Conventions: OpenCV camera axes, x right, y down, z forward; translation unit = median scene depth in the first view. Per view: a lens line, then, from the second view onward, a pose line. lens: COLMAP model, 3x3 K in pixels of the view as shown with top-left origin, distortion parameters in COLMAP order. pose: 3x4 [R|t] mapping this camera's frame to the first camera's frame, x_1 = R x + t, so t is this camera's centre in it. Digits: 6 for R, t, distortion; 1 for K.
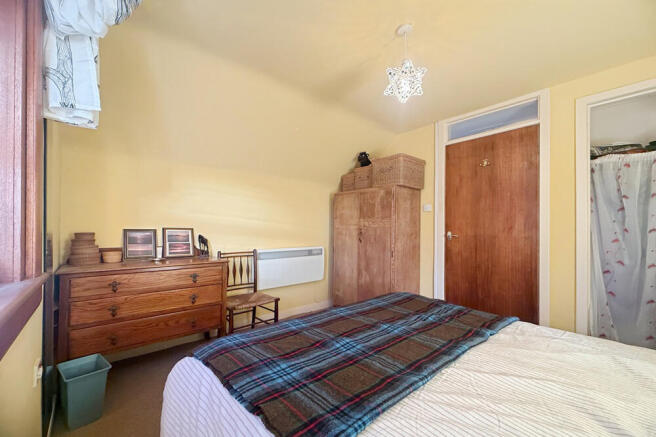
lens RADIAL K [[274.5, 0, 327.5], [0, 274.5, 229.7], [0, 0, 1]] dist [0.000408, 0.000698]
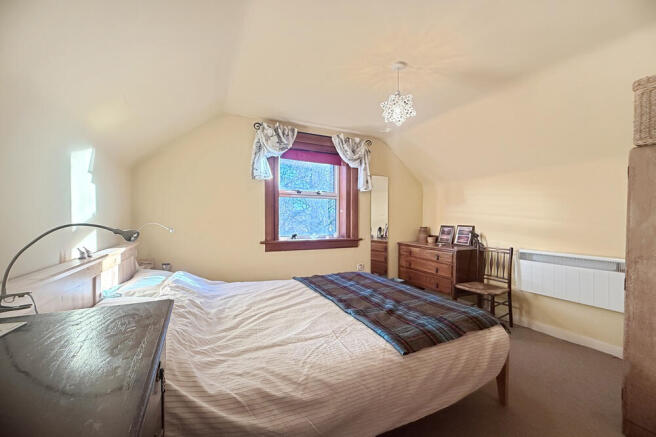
lens RADIAL K [[274.5, 0, 328.6], [0, 274.5, 219.3], [0, 0, 1]] dist [0.000408, 0.000698]
pose [[-0.247287, 0.005269, -0.968928, 1.038469], [-0.008519, 0.999935, 0.007612, -0.043859], [0.968905, 0.010137, -0.247226, 0.661761]]
